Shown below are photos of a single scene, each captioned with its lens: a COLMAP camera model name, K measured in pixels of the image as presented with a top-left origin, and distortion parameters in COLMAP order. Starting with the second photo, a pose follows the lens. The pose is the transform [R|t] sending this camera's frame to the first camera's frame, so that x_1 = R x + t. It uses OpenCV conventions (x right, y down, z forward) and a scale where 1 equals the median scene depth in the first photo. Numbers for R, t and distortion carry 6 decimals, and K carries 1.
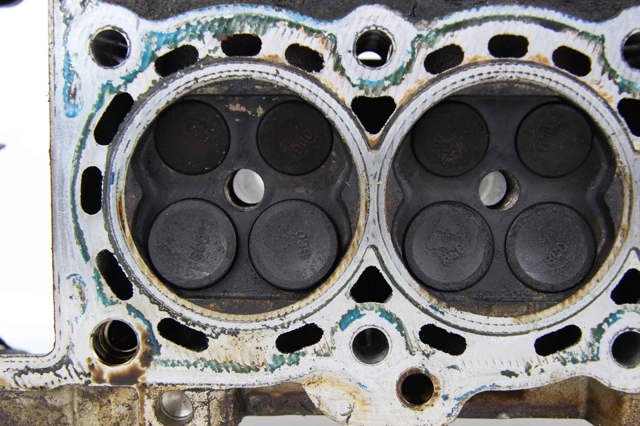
lens RADIAL K [[767.8, 0, 320.0], [0, 767.8, 213.0], [0, 0, 1]] dist [-0.033411, -0.022653]
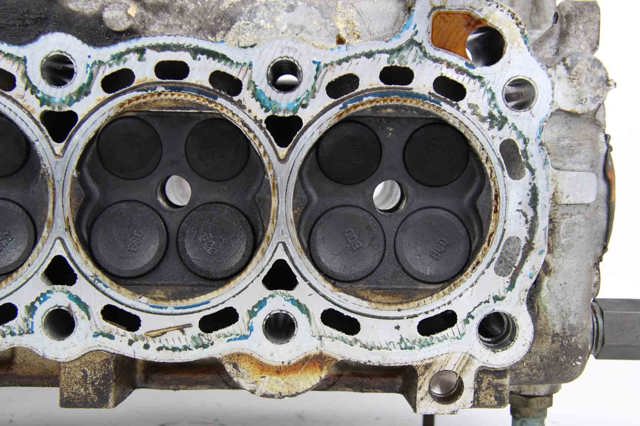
lens RADIAL K [[646.9, 0, 319.9], [0, 646.9, 200.8], [0, 0, 1]] dist [0.007004, 0.001264]
pose [[0.999058, 0.011230, 0.041912, 0.421485], [-0.010299, 0.999697, -0.022361, 0.004042], [-0.042150, 0.021908, 0.998871, -0.009079]]
